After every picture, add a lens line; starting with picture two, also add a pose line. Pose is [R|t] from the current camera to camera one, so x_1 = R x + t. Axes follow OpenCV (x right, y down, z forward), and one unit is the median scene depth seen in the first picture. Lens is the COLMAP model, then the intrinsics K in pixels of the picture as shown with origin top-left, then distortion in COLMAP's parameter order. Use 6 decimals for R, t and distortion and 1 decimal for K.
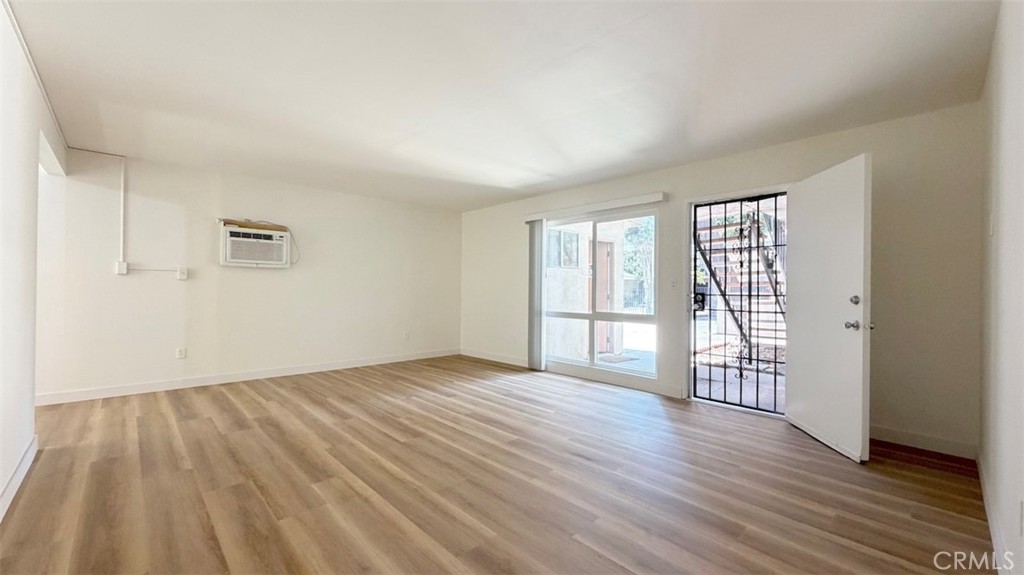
lens RADIAL K [[409.1, 0, 508.0], [0, 409.1, 283.7], [0, 0, 1]] dist [0.000806, 0.000550]
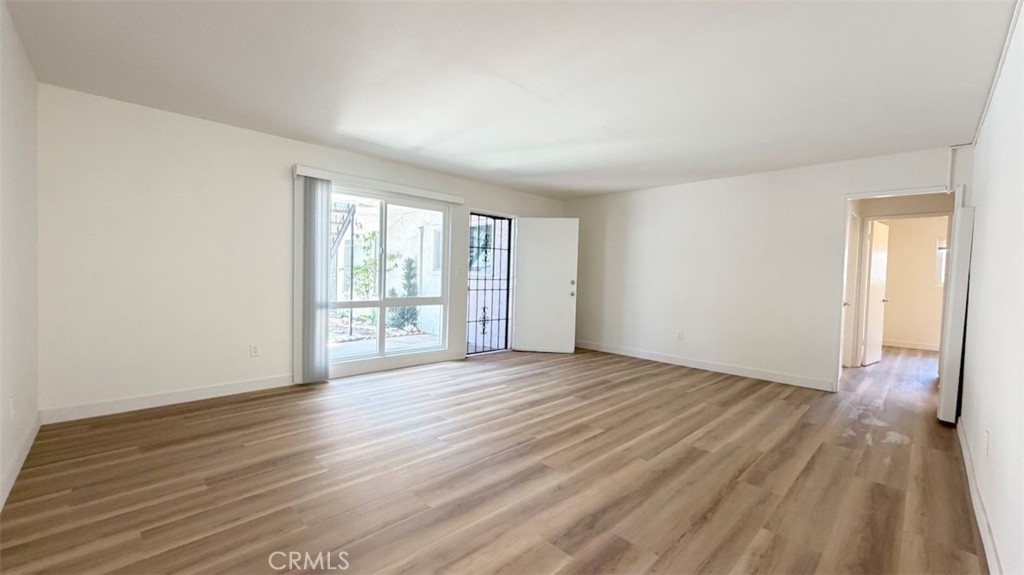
lens RADIAL K [[409.1, 0, 510.5], [0, 409.1, 287.3], [0, 0, 1]] dist [0.000806, 0.000550]
pose [[-0.021632, -0.041699, 0.998896, -1.080298], [-0.041014, 0.998326, 0.040787, -0.009382], [-0.998924, -0.040087, -0.023306, 1.078630]]
